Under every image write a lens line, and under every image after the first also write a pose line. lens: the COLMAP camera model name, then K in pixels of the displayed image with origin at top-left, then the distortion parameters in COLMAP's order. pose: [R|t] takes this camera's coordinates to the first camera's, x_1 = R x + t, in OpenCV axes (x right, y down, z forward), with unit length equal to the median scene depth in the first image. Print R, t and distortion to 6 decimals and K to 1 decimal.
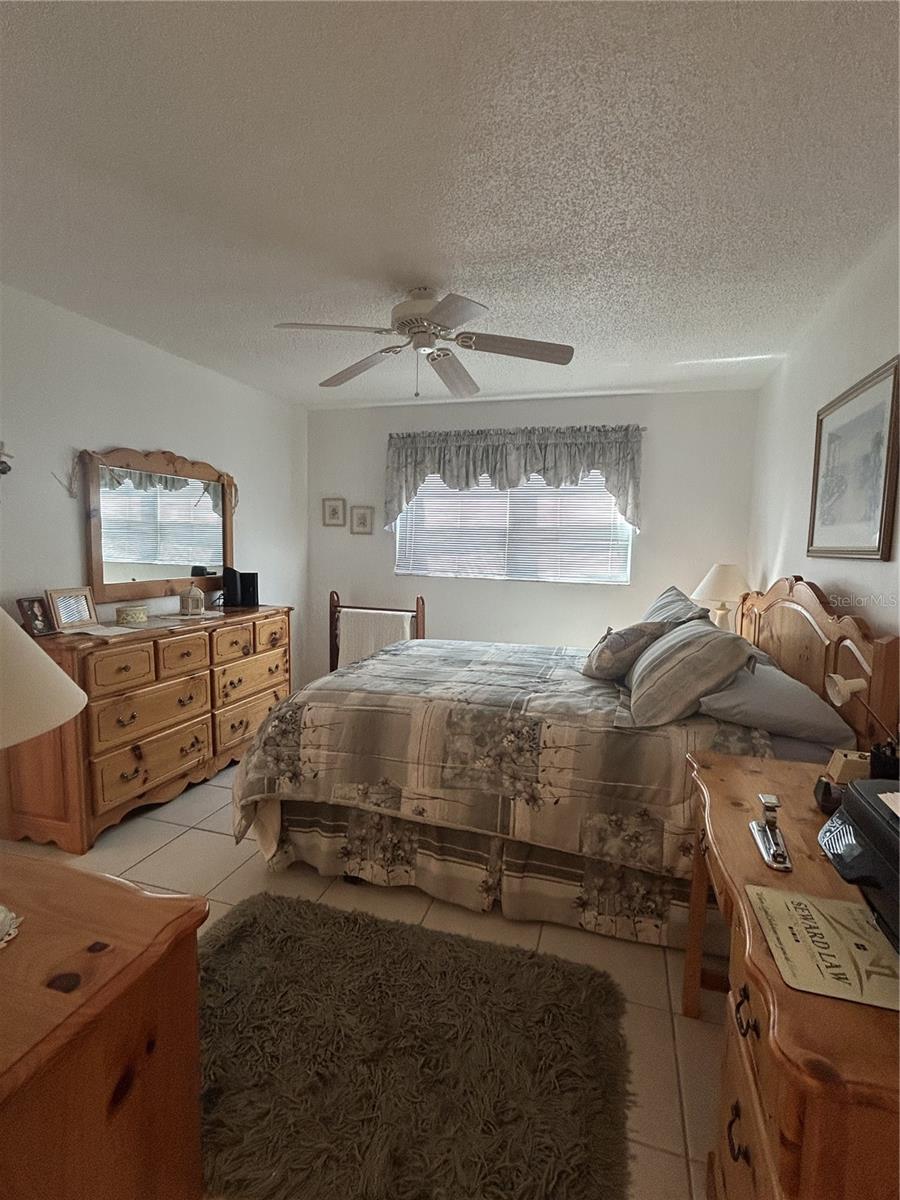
lens RADIAL K [[565.8, 0, 451.0], [0, 565.8, 597.8], [0, 0, 1]] dist [-0.000619, -0.000227]
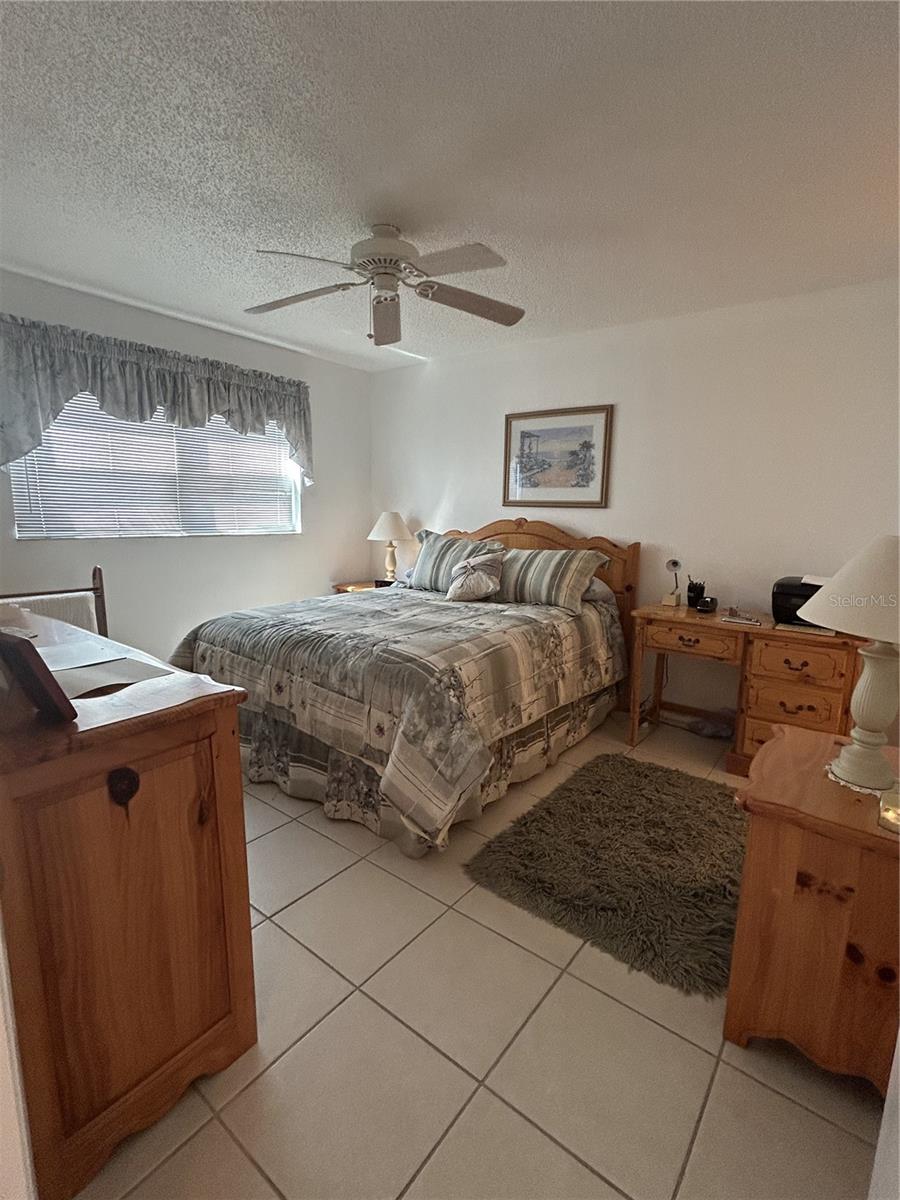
lens RADIAL K [[565.8, 0, 451.0], [0, 565.8, 597.8], [0, 0, 1]] dist [-0.000619, -0.000227]
pose [[0.362586, -0.162549, 0.917665, -0.603868], [0.074549, 0.986575, 0.145300, -0.037348], [-0.928964, 0.015727, 0.369836, 0.342619]]
